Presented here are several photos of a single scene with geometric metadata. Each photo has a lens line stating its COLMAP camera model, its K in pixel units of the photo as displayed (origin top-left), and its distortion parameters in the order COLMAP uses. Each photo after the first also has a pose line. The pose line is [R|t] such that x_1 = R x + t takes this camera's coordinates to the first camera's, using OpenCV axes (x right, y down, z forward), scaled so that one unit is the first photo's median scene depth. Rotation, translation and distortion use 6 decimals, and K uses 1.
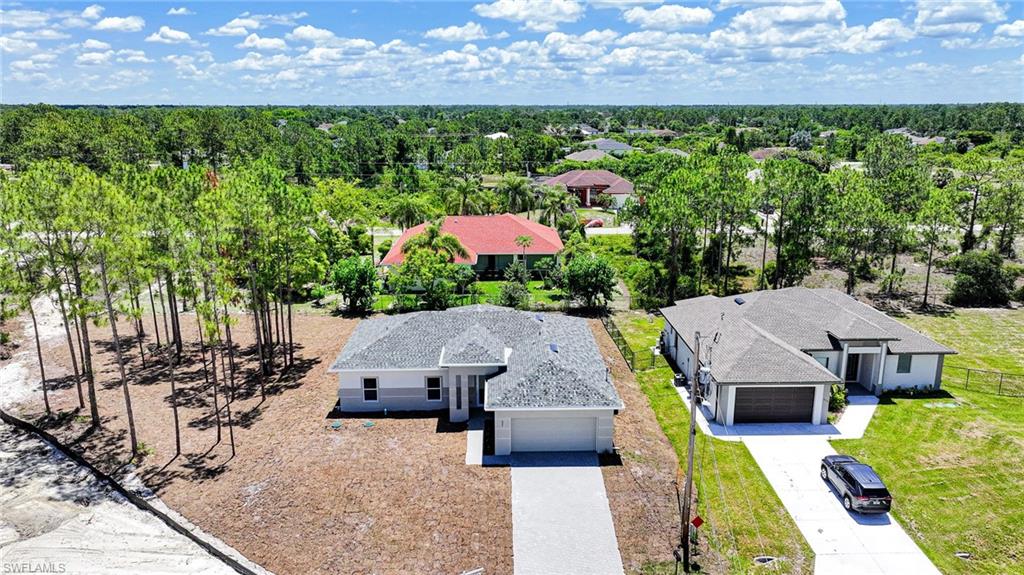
lens RADIAL K [[721.3, 0, 508.5], [0, 721.3, 284.7], [0, 0, 1]] dist [0.002453, 0.007162]
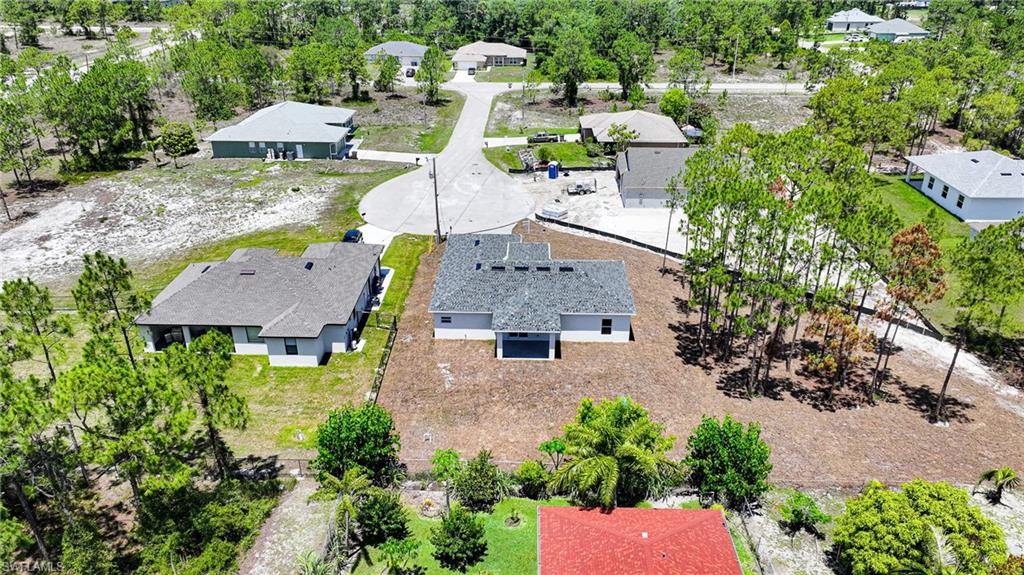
lens RADIAL K [[721.3, 0, 516.4], [0, 721.3, 289.3], [0, 0, 1]] dist [0.002453, 0.007162]
pose [[-0.999295, -0.012794, 0.035303, -0.073082], [0.013184, 0.760763, 0.648896, -0.829612], [-0.035159, 0.648904, -0.760058, 2.181757]]
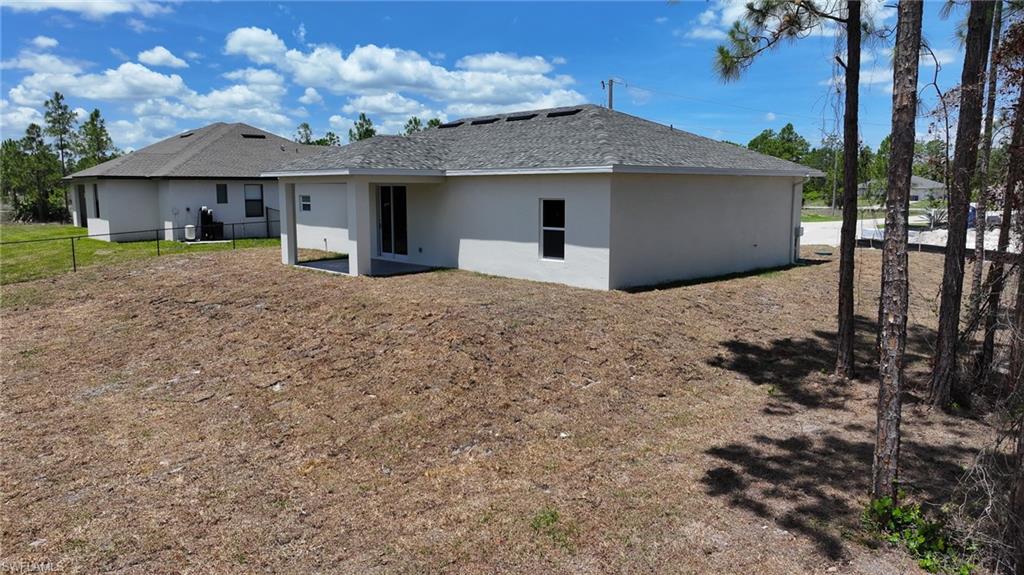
lens RADIAL K [[721.3, 0, 514.3], [0, 721.3, 287.4], [0, 0, 1]] dist [0.002453, 0.007162]
pose [[-0.666633, -0.093708, 0.739472, -0.486639], [0.183121, 0.941073, 0.284339, 0.005792], [-0.722542, 0.324963, -0.610190, 1.479899]]
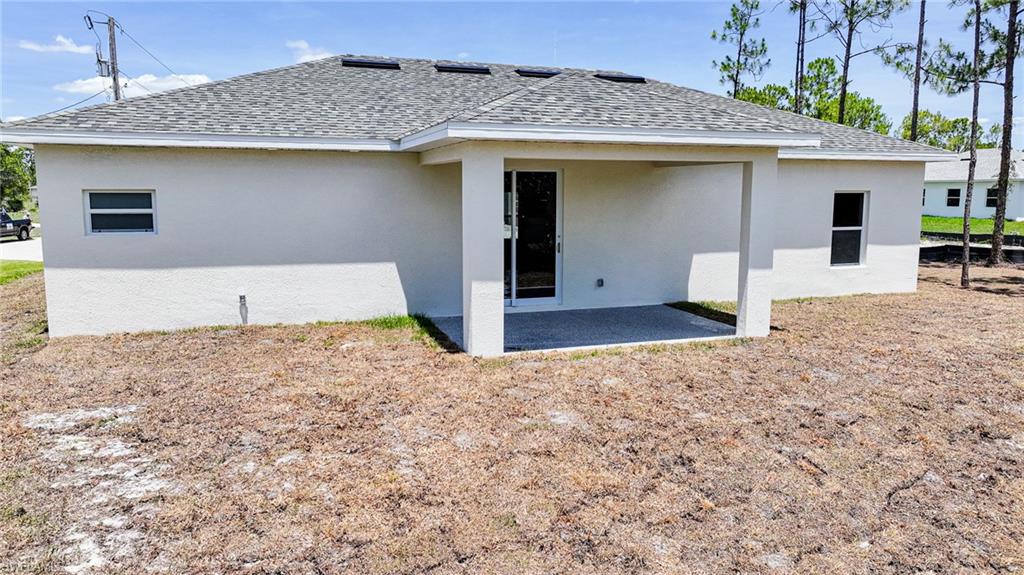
lens RADIAL K [[721.3, 0, 516.1], [0, 721.3, 283.3], [0, 0, 1]] dist [0.002453, 0.007162]
pose [[-0.947450, 0.046648, -0.316483, 0.058297], [-0.071058, 0.933908, 0.350380, 0.012621], [0.311911, 0.354456, -0.881517, 1.458702]]
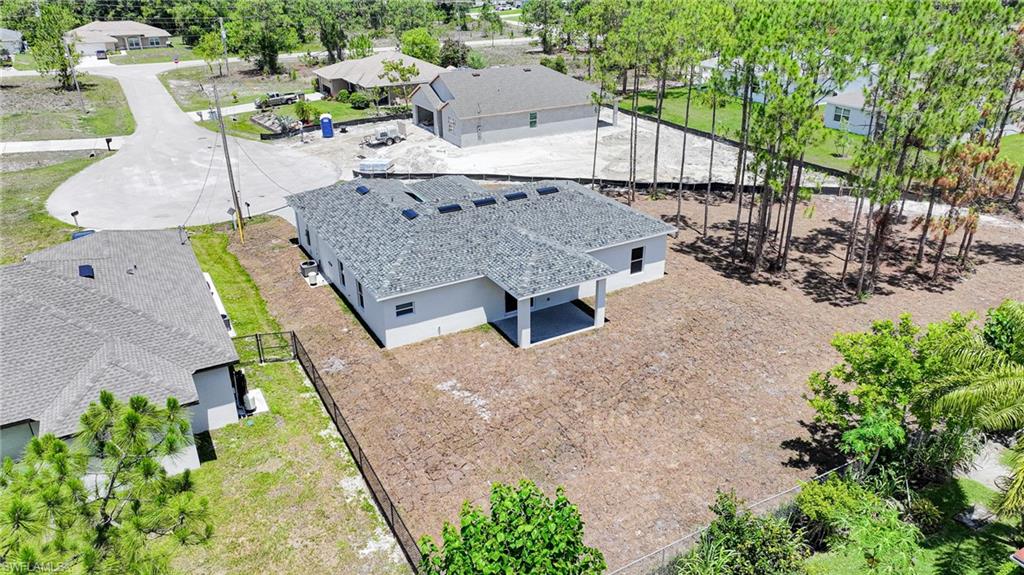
lens RADIAL K [[721.3, 0, 517.5], [0, 721.3, 286.6], [0, 0, 1]] dist [0.002453, 0.007162]
pose [[-0.875607, 0.216825, -0.431624, 0.316107], [-0.102253, 0.790128, 0.604353, -0.392487], [0.472077, 0.573311, -0.669670, 1.737370]]
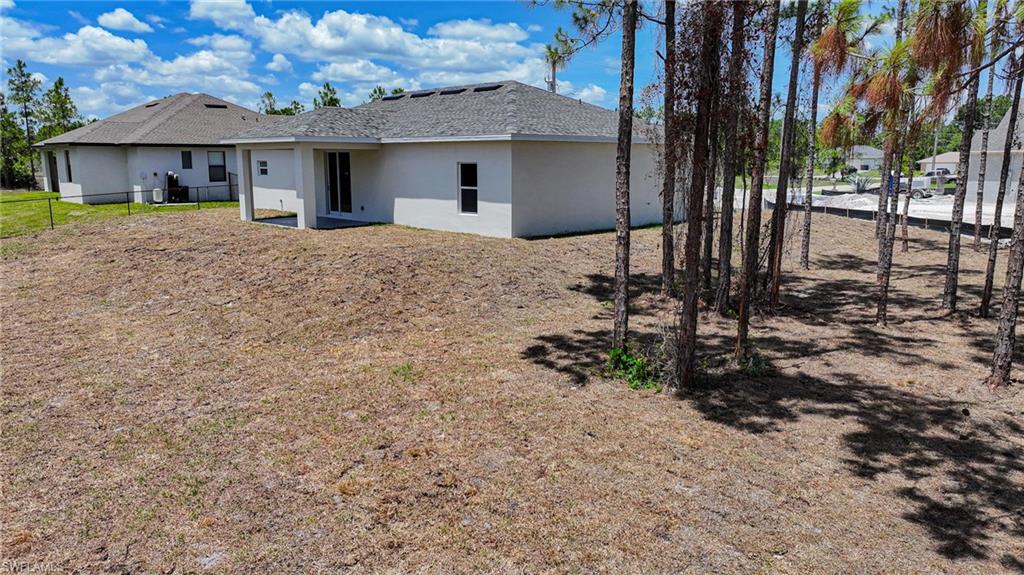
lens RADIAL K [[721.3, 0, 512.4], [0, 721.3, 284.2], [0, 0, 1]] dist [0.002453, 0.007162]
pose [[-0.691457, -0.118162, 0.712689, -0.571193], [0.175637, 0.929435, 0.324503, 0.002527], [-0.700742, 0.349554, -0.621911, 1.508530]]
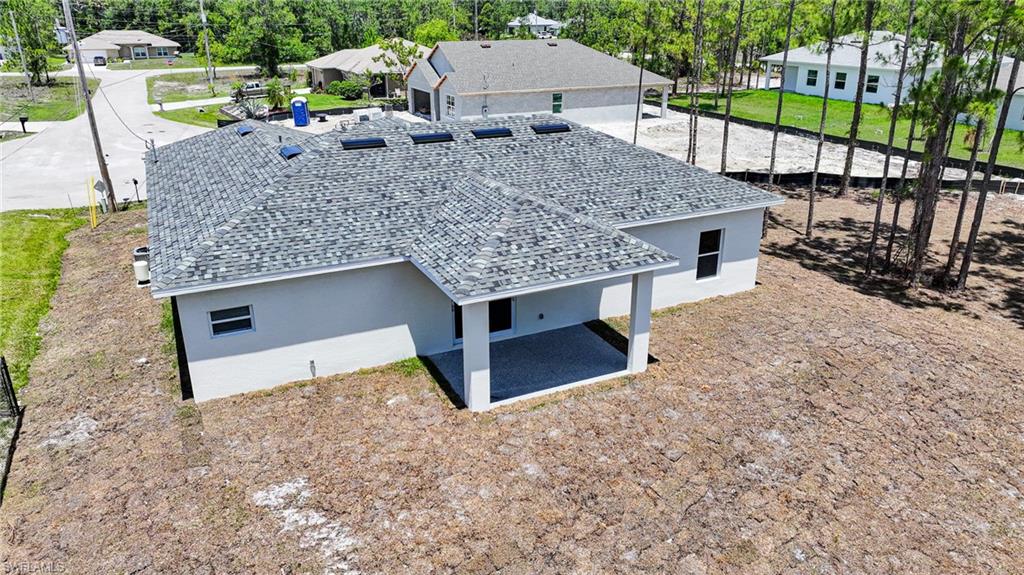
lens RADIAL K [[721.3, 0, 517.4], [0, 721.3, 284.1], [0, 0, 1]] dist [0.002453, 0.007162]
pose [[-0.904292, 0.160986, -0.395398, 0.114712], [-0.094536, 0.827671, 0.553194, -0.142342], [0.416315, 0.537629, -0.733237, 1.513026]]
